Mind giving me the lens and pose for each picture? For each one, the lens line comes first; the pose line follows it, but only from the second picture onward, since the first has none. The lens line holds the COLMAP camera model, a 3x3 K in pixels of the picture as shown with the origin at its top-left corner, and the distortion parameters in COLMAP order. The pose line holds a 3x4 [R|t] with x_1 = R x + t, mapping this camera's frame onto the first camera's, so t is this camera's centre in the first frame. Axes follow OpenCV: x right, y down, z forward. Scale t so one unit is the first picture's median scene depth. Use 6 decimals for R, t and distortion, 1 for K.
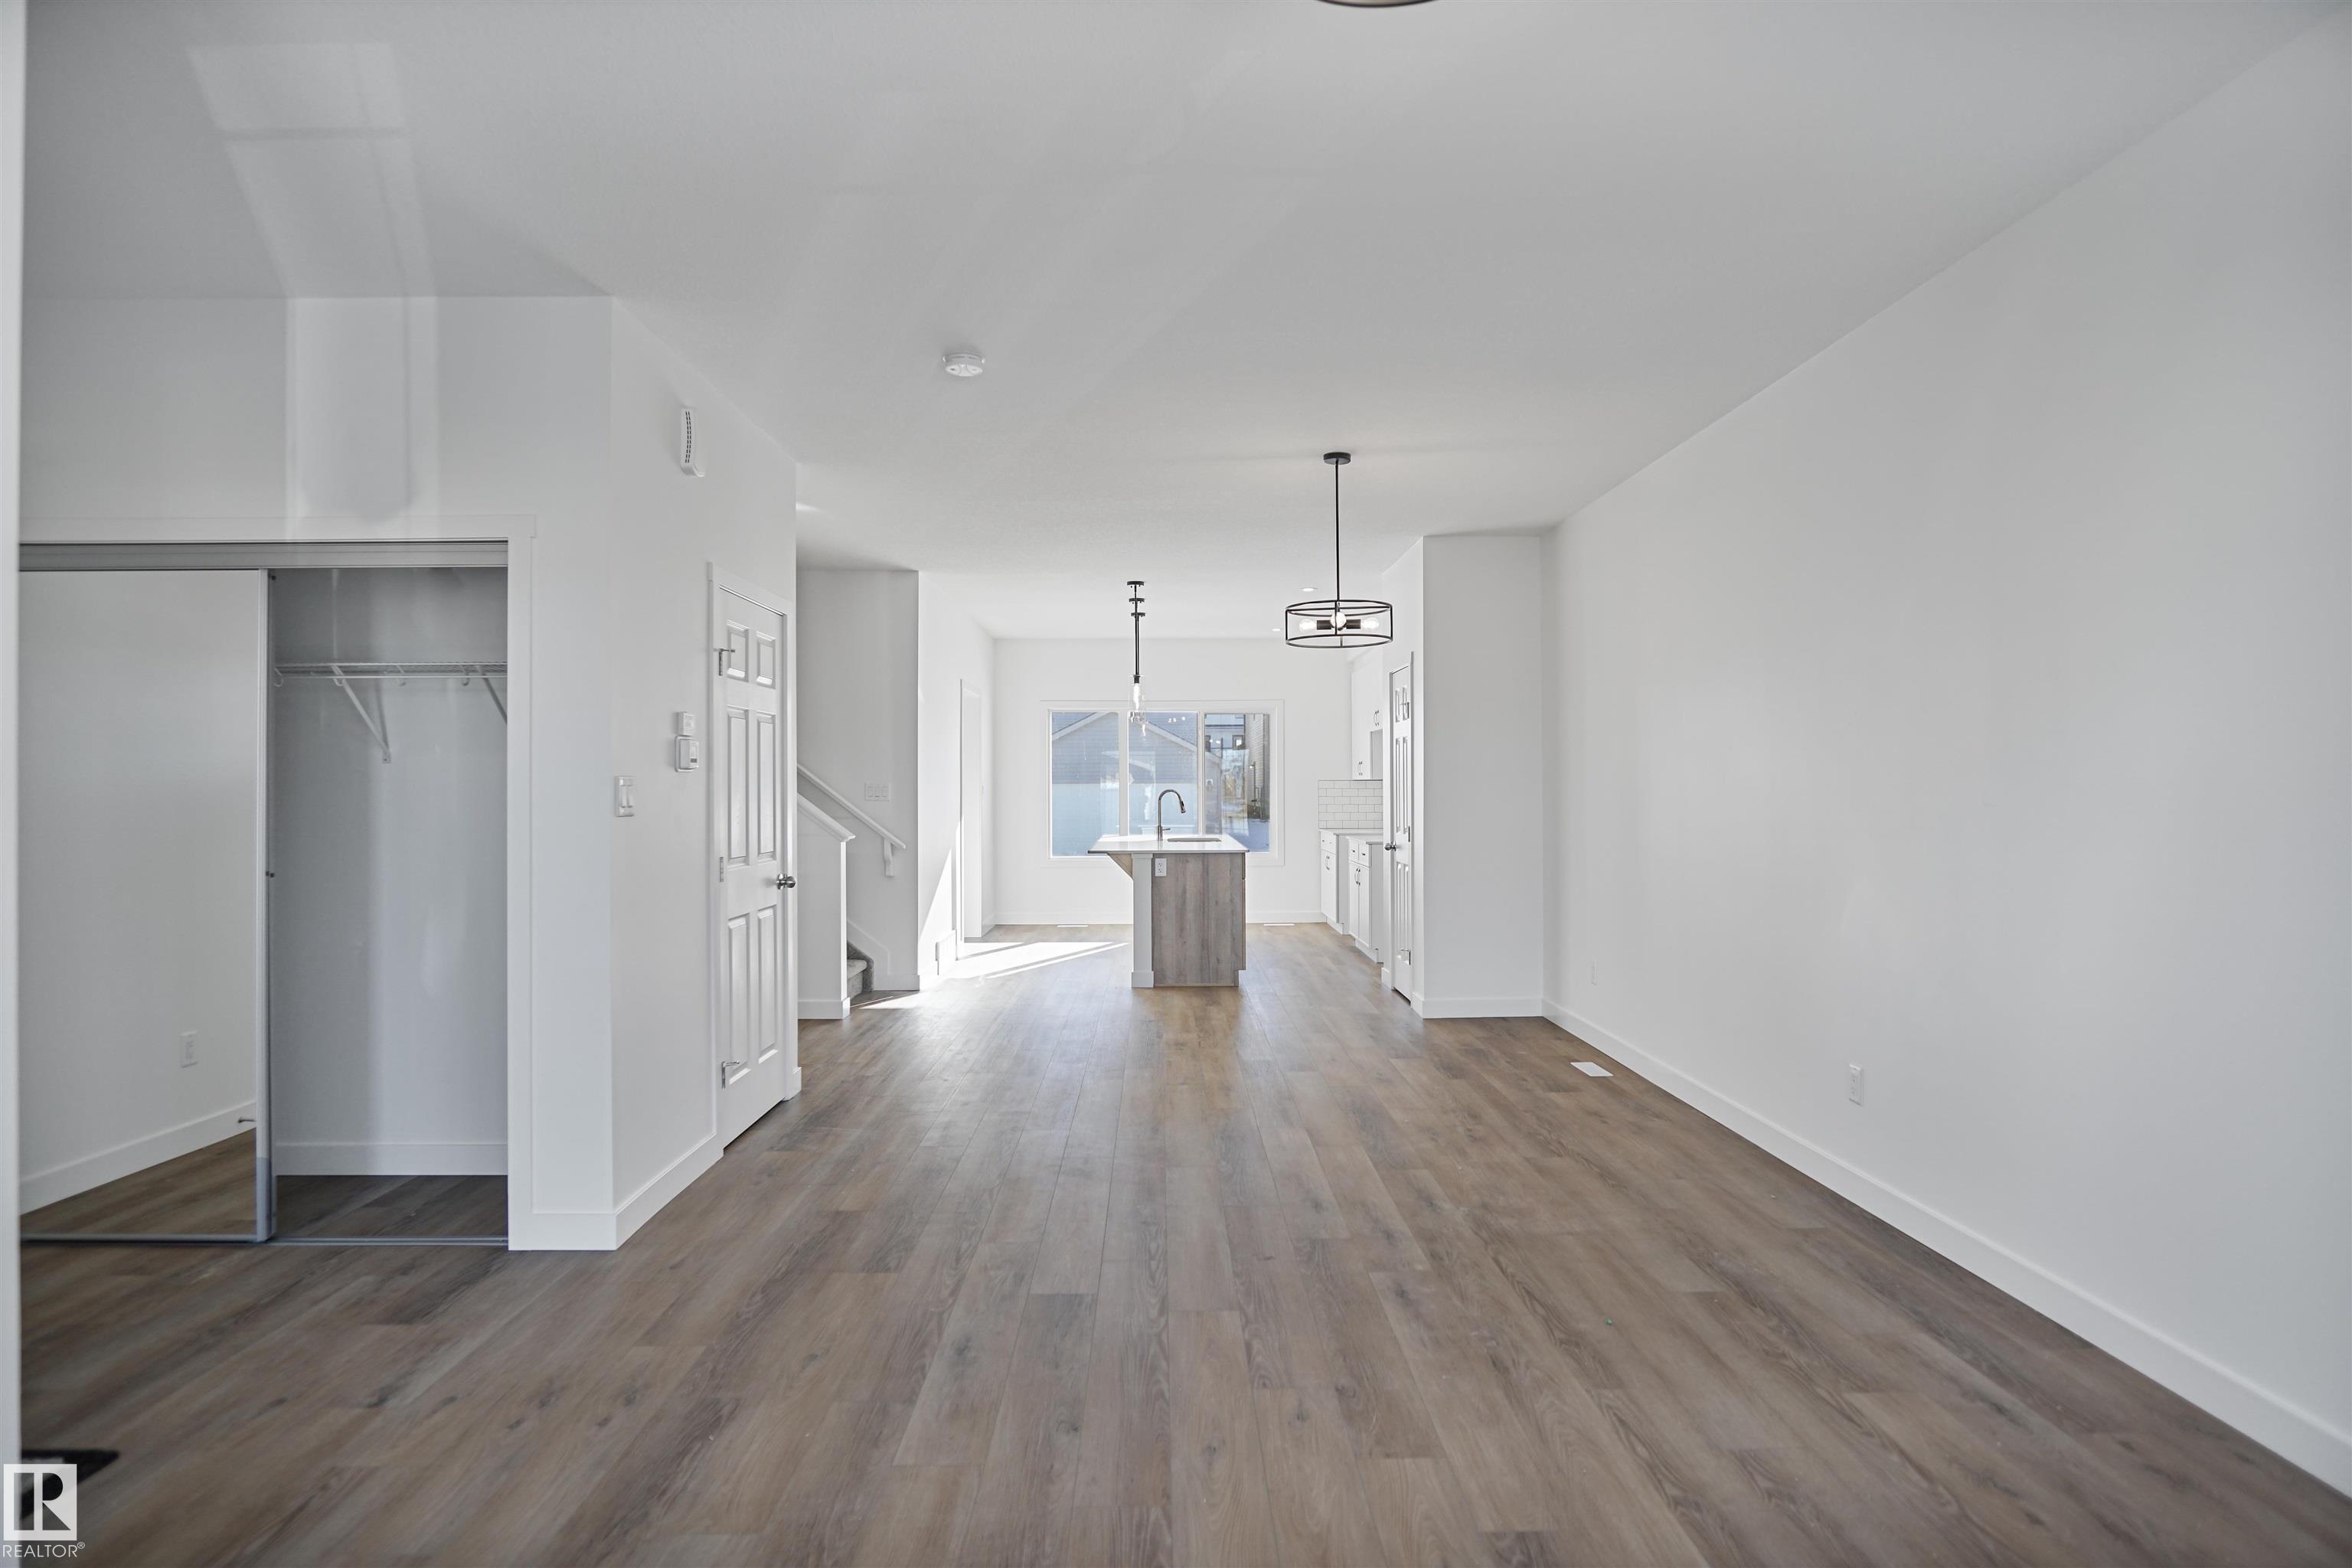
lens RADIAL K [[1264.9, 0, 1186.1], [0, 1264.9, 778.6], [0, 0, 1]] dist [-0.038902, 0.012518]
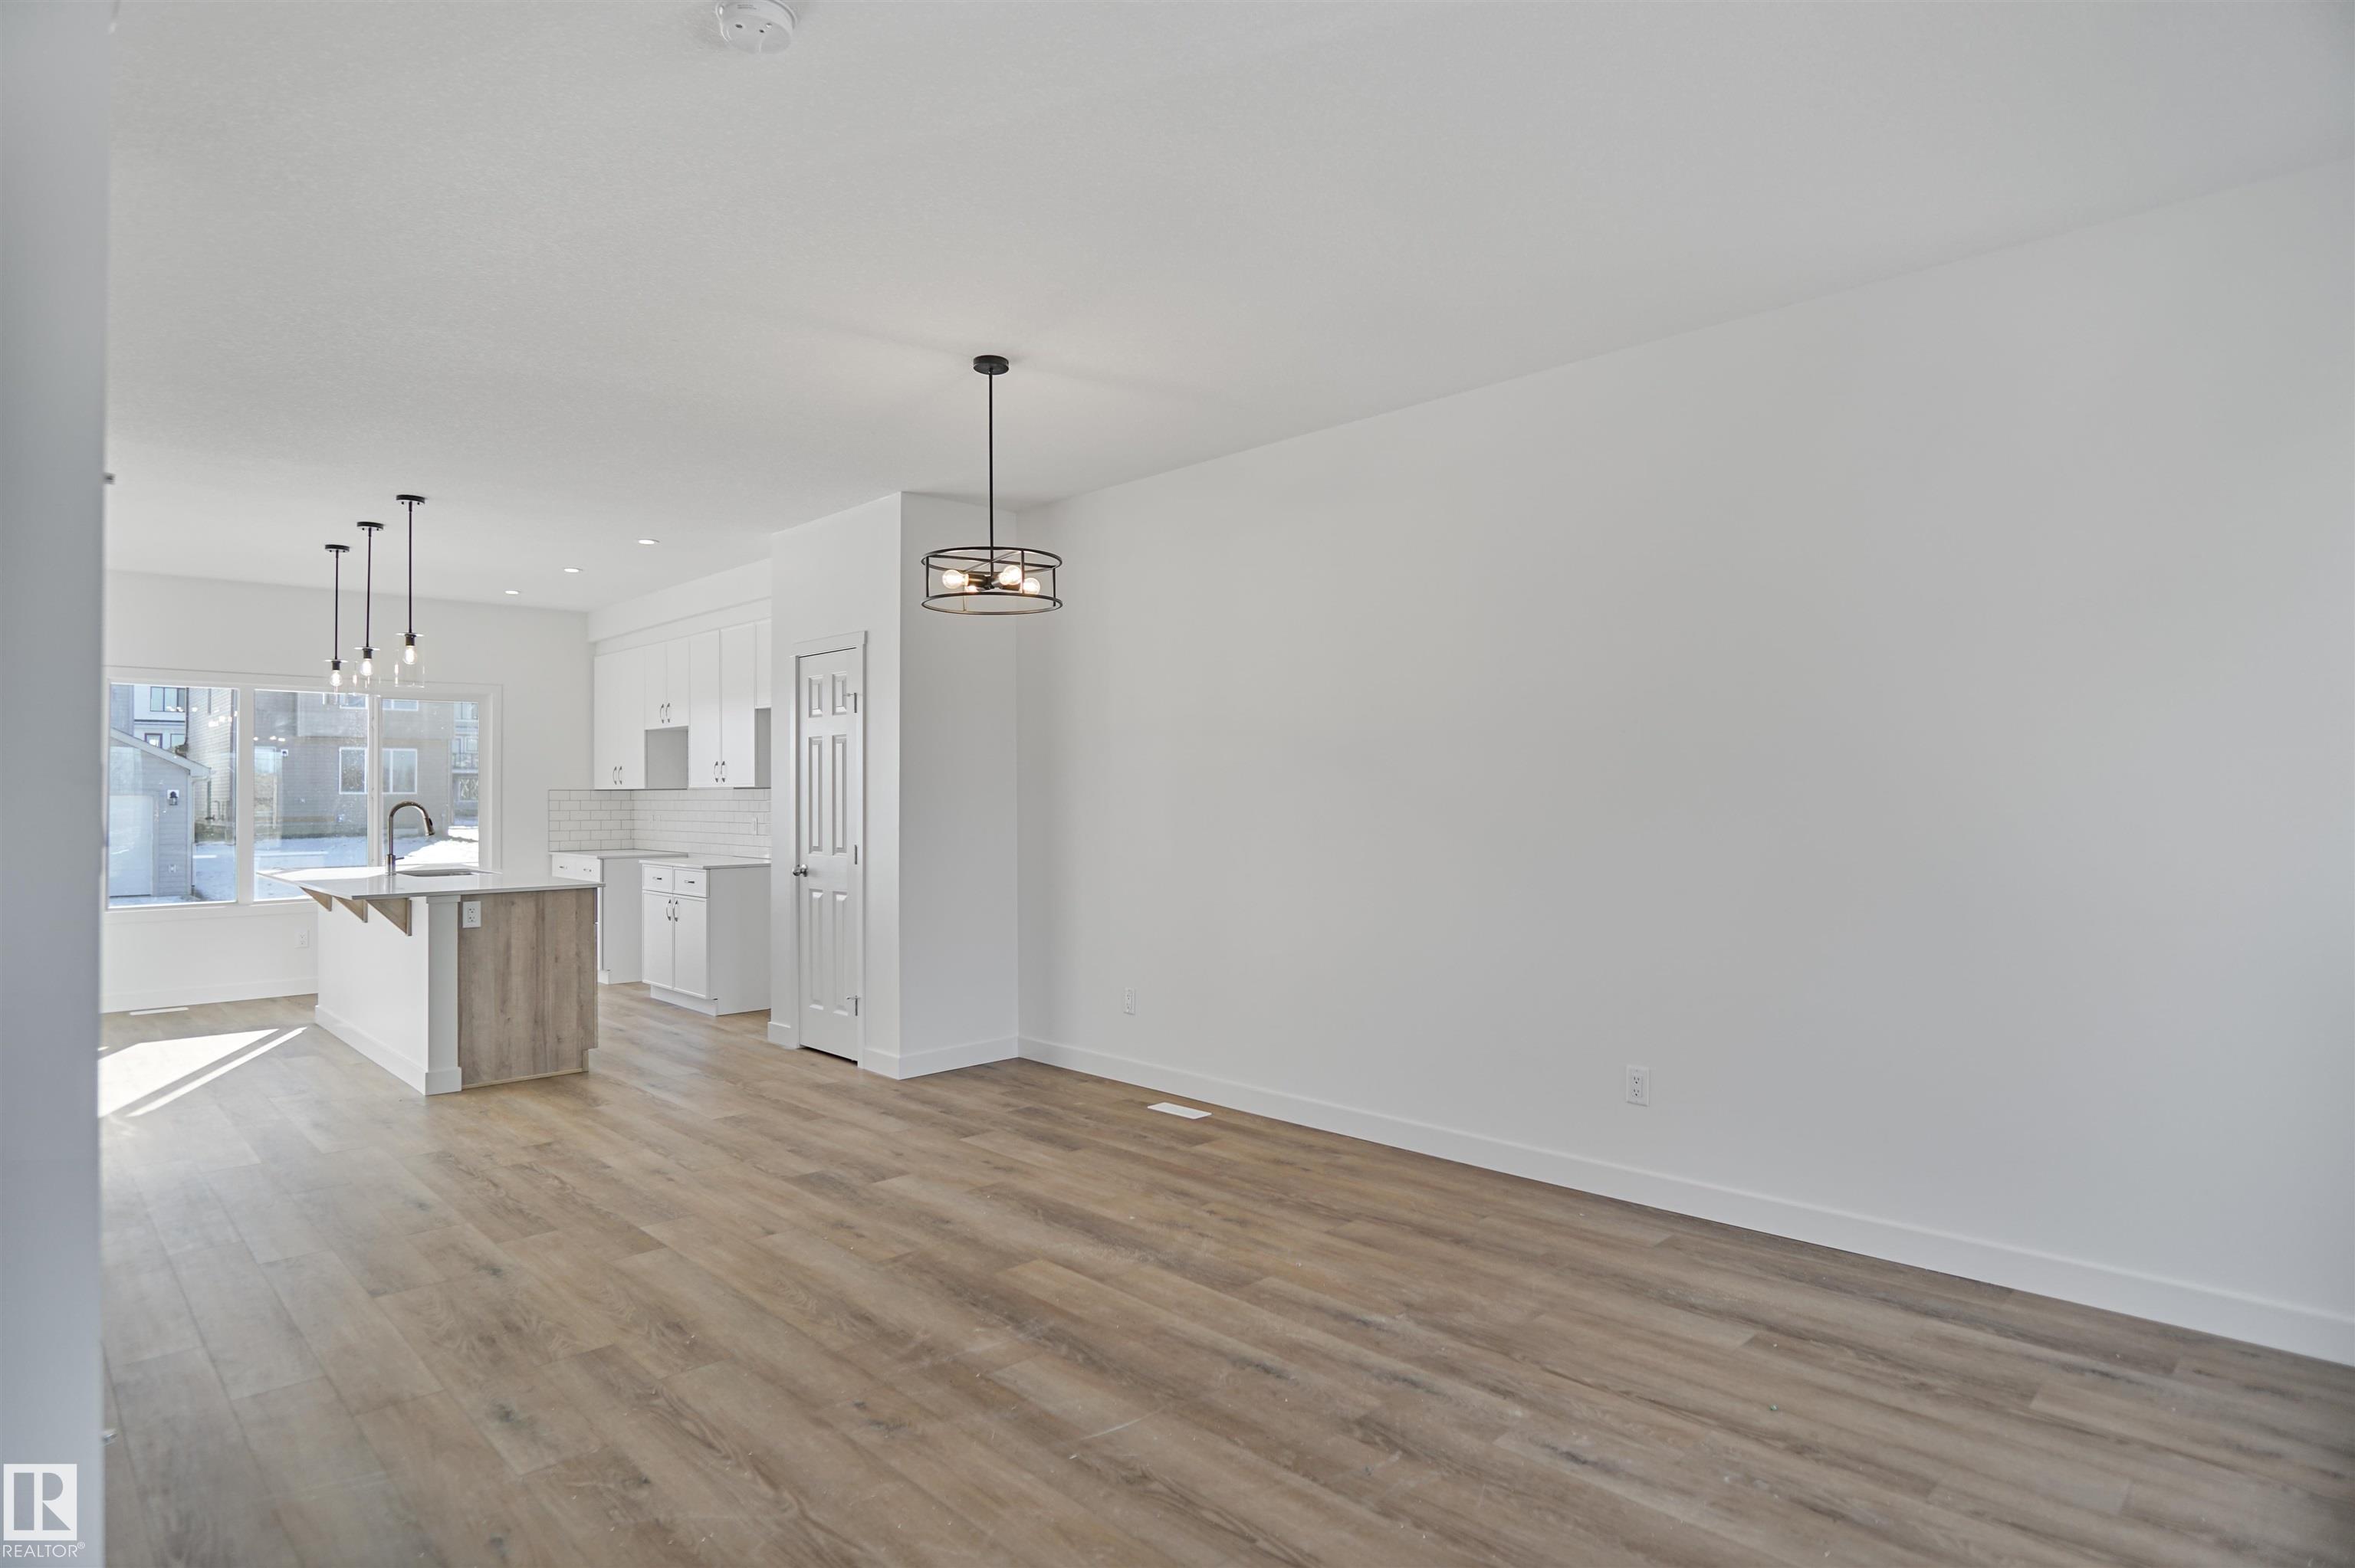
lens RADIAL K [[1266.3, 0, 1187.6], [0, 1266.3, 778.6], [0, 0, 1]] dist [-0.038902, 0.012518]
pose [[0.730327, 0.007675, 0.683055, -0.438606], [-0.000990, 0.999948, -0.010177, 0.005638], [-0.683097, 0.006756, 0.730296, 0.511292]]
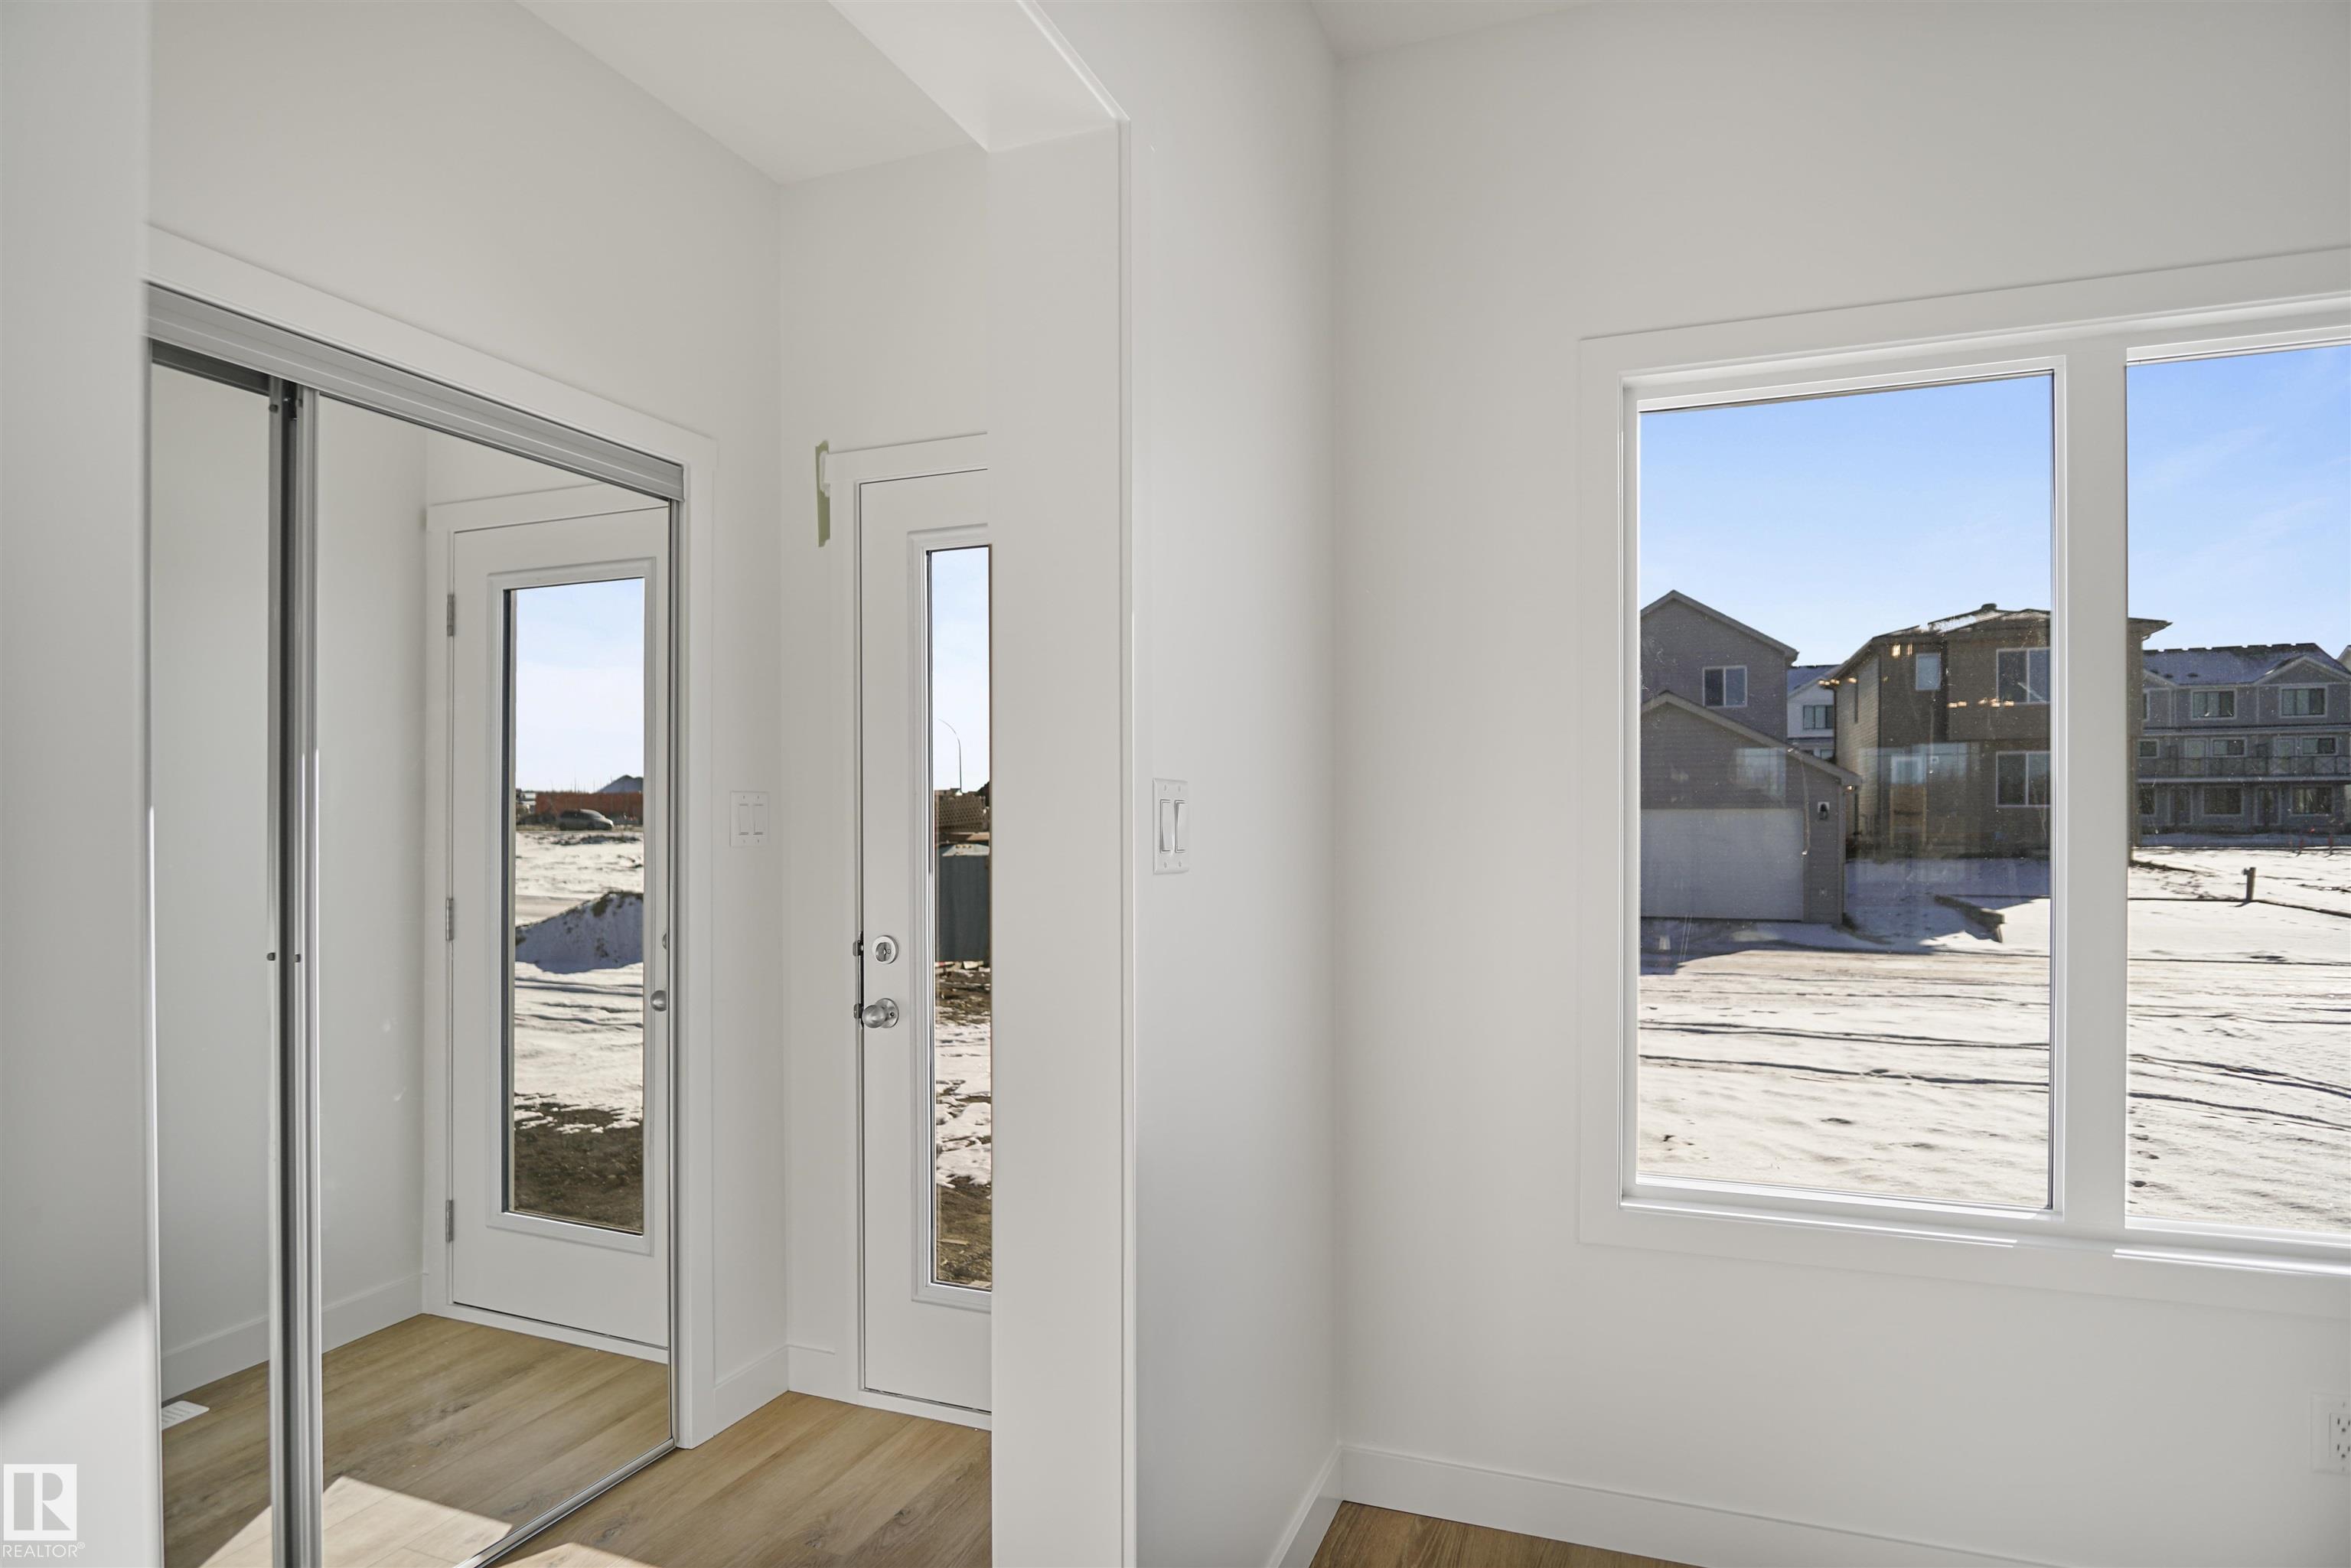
lens RADIAL K [[1283.3, 0, 1200.3], [0, 1283.3, 813.7], [0, 0, 1]] dist [-0.000956, 0.000013]
pose [[0.926783, 0.000801, -0.375595, -0.305671], [0.001367, 0.999984, 0.005506, 0.020117], [0.375594, -0.005617, 0.926767, 2.549019]]
